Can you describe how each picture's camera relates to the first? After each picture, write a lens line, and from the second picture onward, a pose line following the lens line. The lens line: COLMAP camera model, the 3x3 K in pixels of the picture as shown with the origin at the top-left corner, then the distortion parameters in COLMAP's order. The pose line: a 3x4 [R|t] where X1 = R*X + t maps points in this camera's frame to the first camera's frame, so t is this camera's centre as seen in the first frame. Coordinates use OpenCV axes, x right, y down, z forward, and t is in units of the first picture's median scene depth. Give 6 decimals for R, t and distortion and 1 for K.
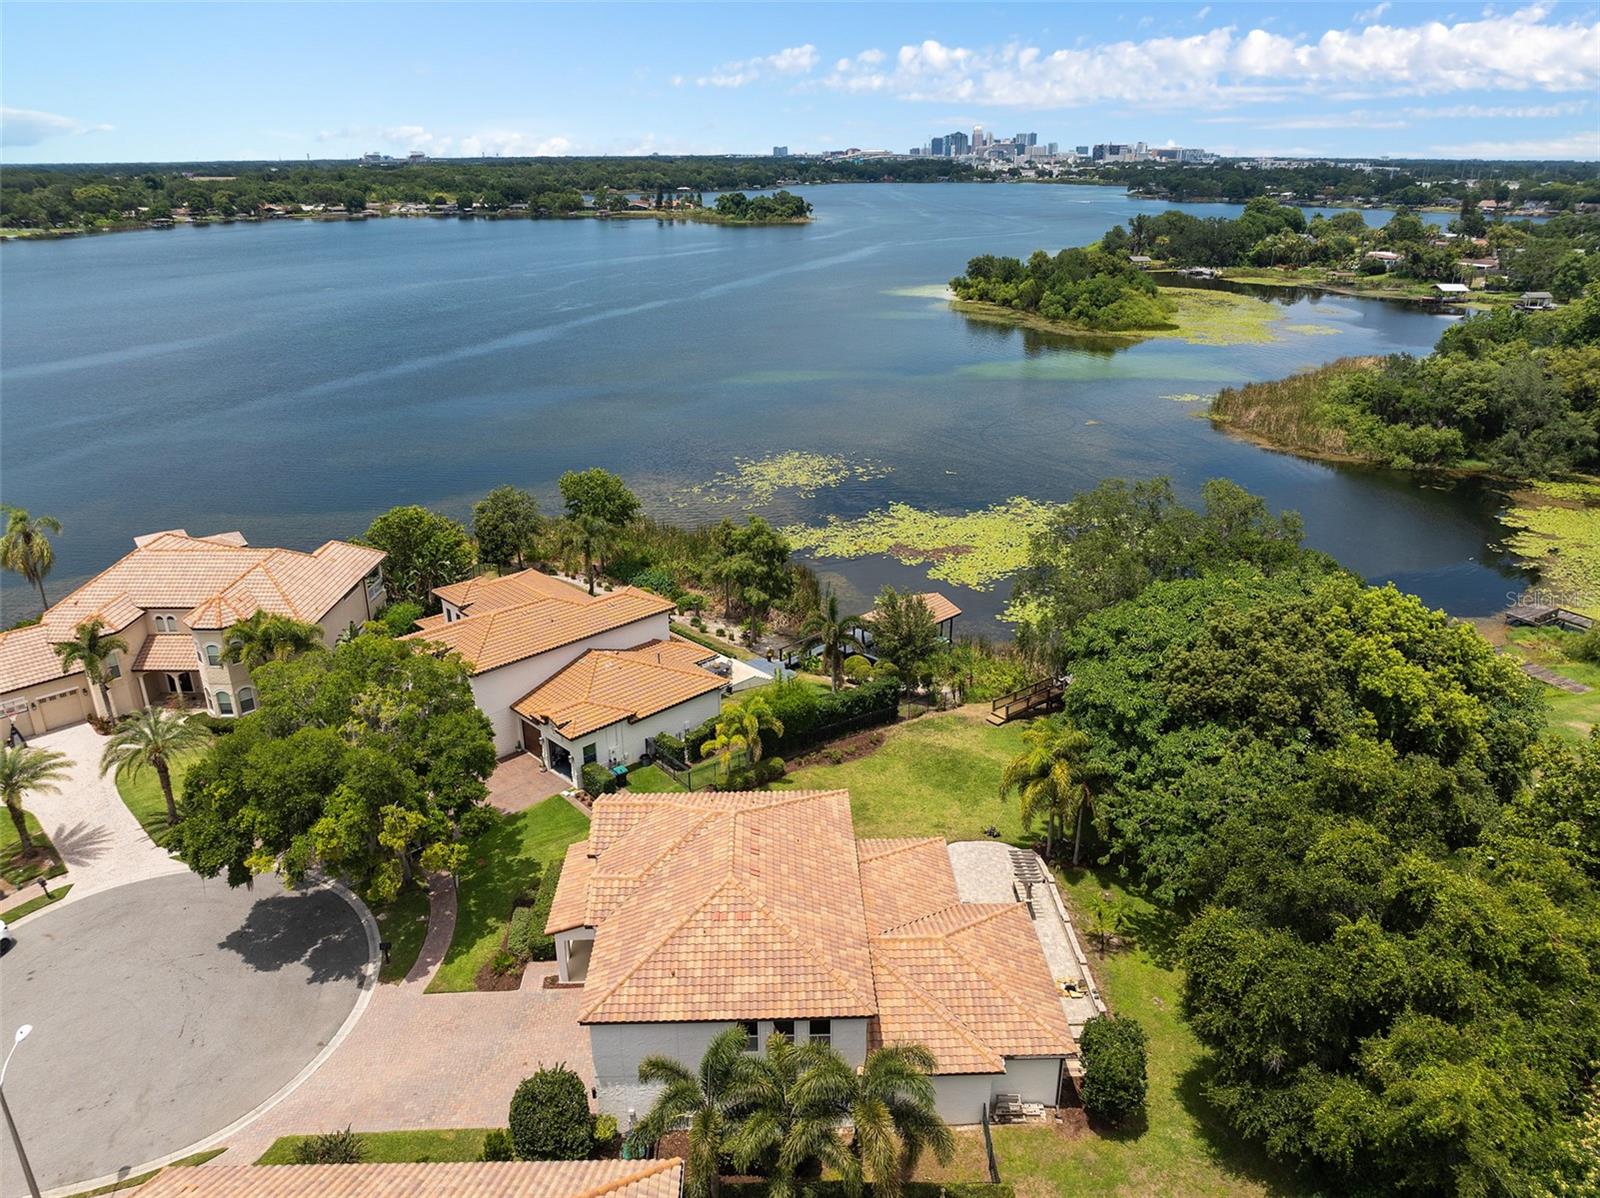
lens RADIAL K [[1119.5, 0, 800.0], [0, 1119.5, 599.0], [0, 0, 1]] dist [-0.029436, 0.000353]
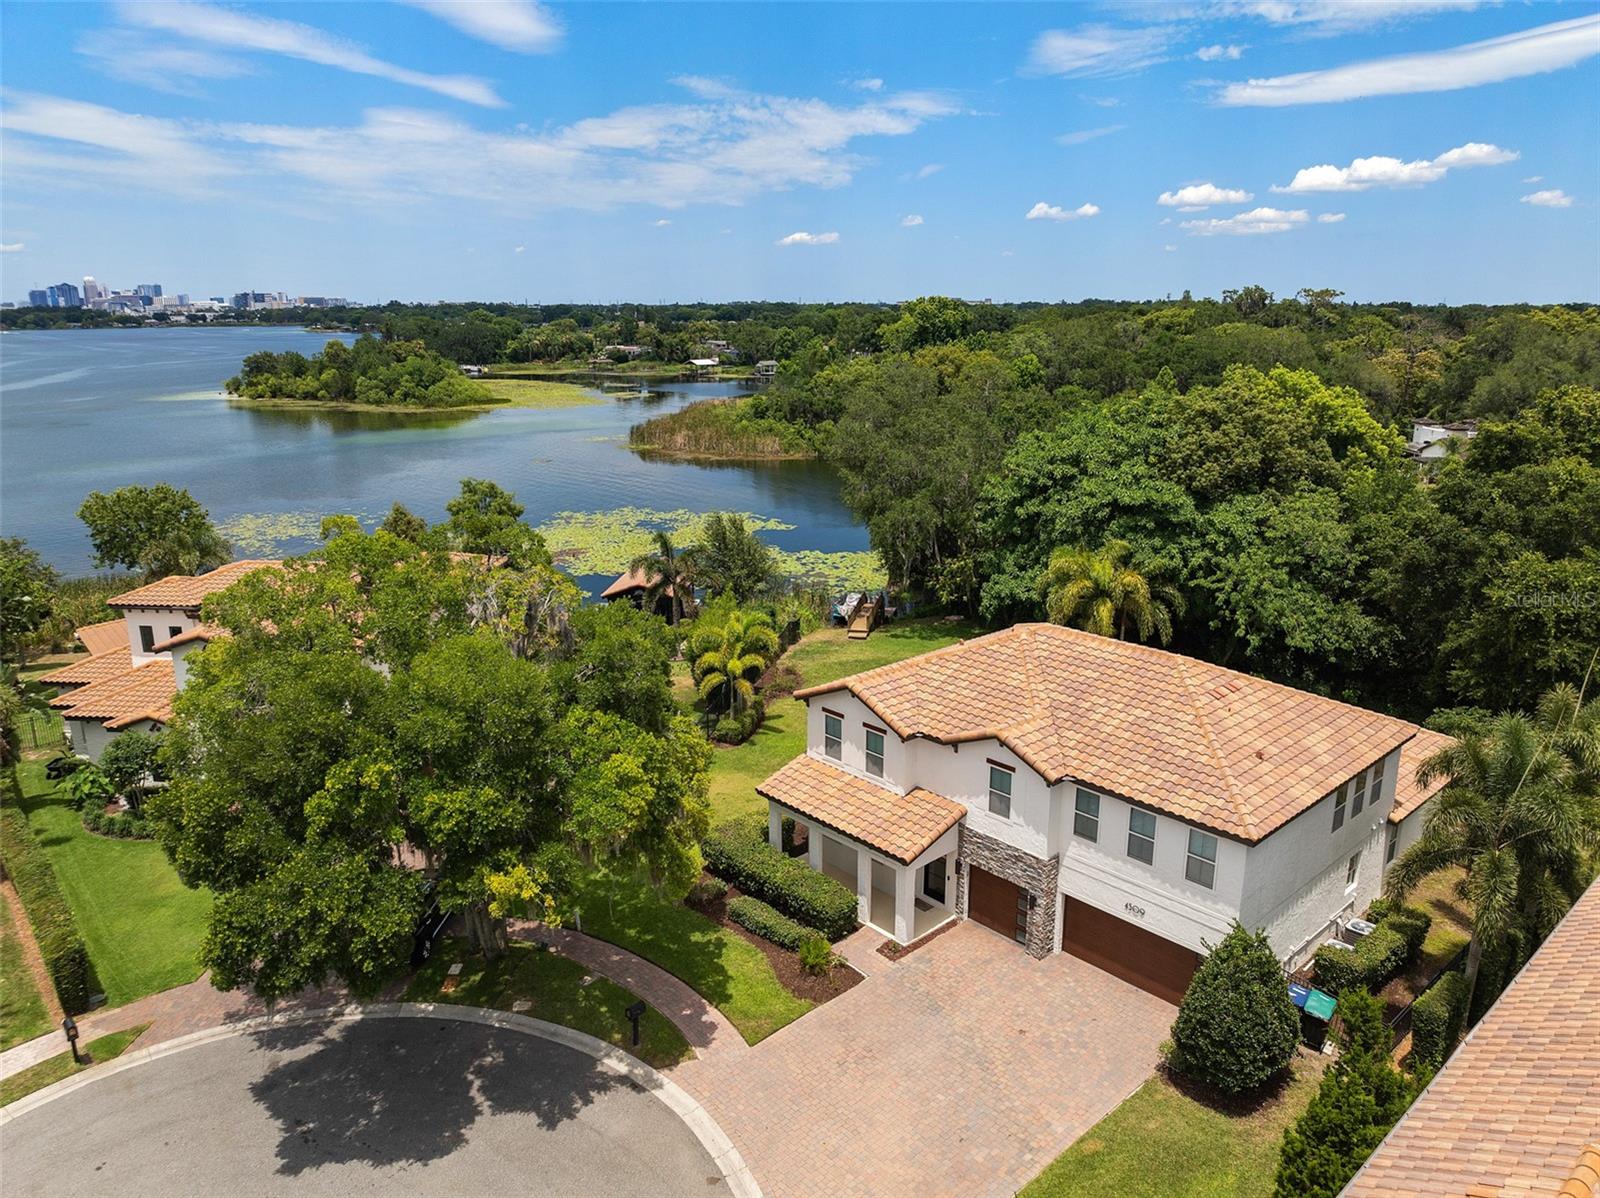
lens RADIAL K [[1119.5, 0, 800.0], [0, 1119.5, 599.0], [0, 0, 1]] dist [-0.029436, 0.000353]
pose [[0.763043, -0.165364, 0.624836, -0.578548], [0.240326, 0.969995, -0.036773, 0.141726], [-0.600007, 0.178224, 0.779890, 0.443595]]
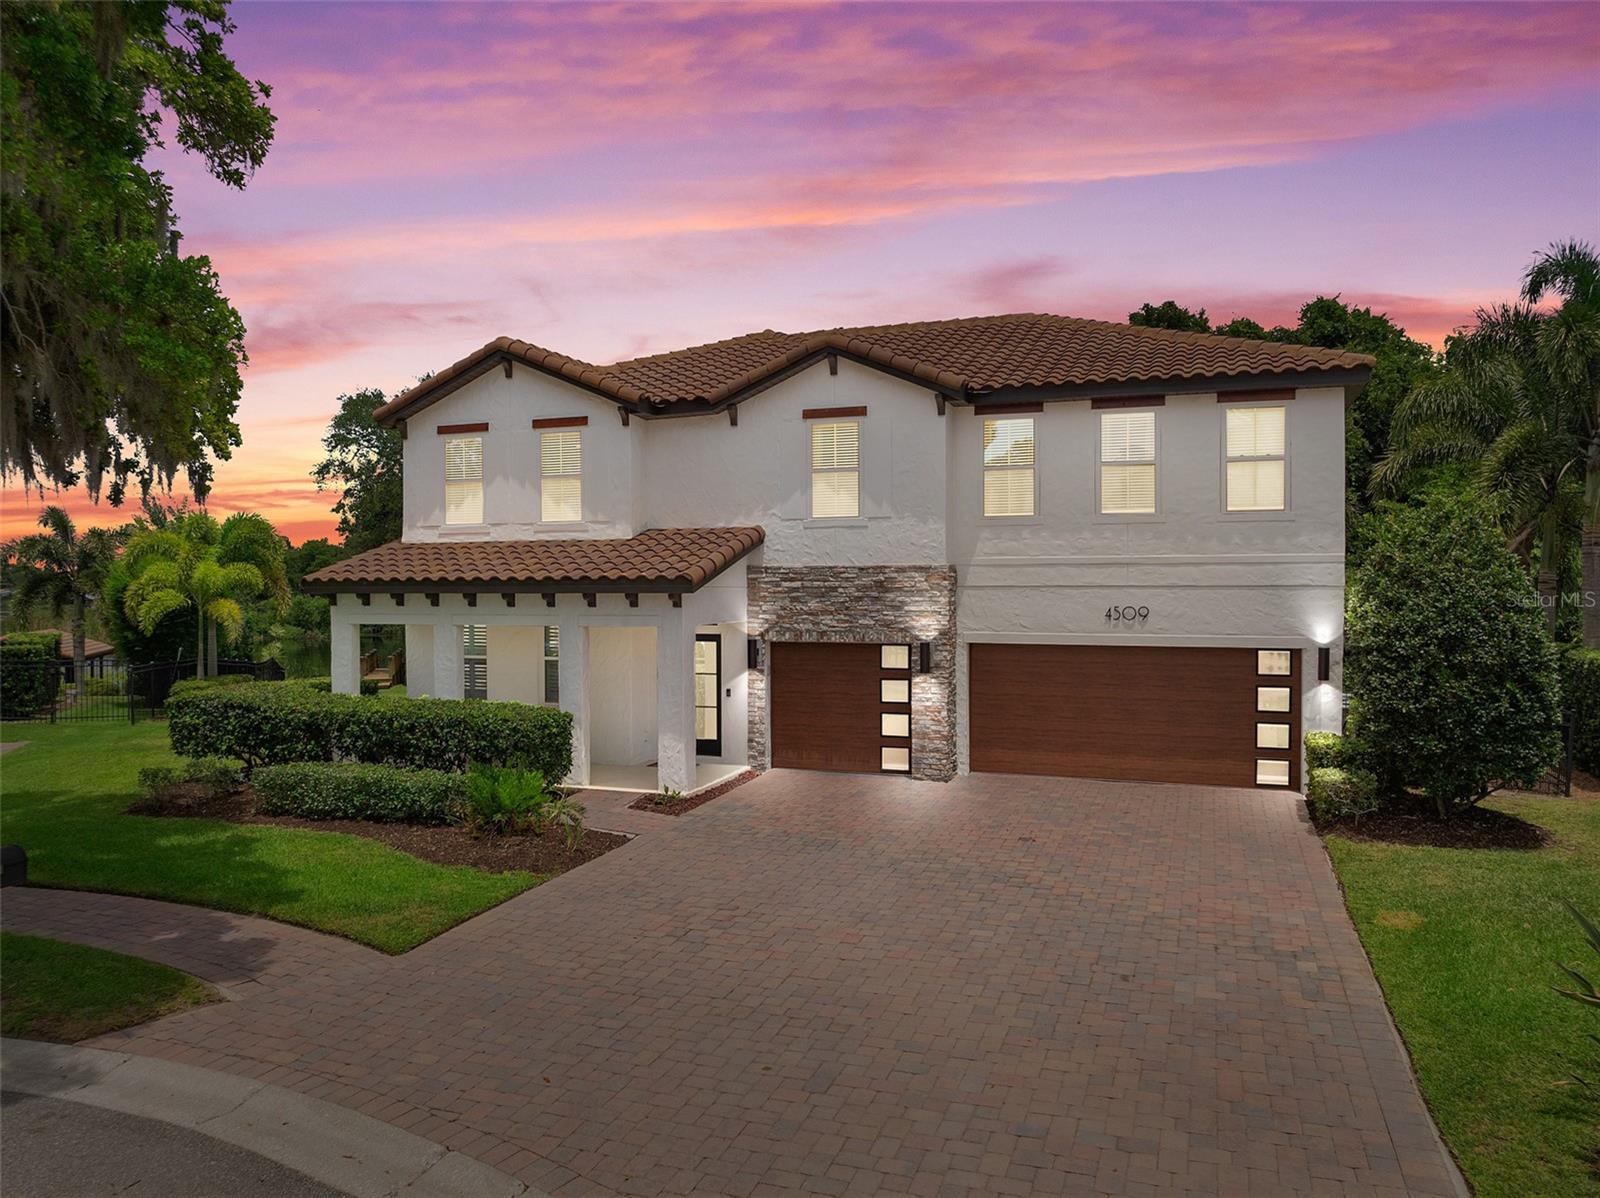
lens RADIAL K [[1119.5, 0, 800.0], [0, 1119.5, 599.0], [0, 0, 1]] dist [-0.029436, 0.000353]
pose [[0.373771, -0.011007, 0.927456, -0.441715], [0.342379, 0.930948, -0.126932, 0.311686], [-0.862016, 0.364985, 0.351730, 0.765587]]
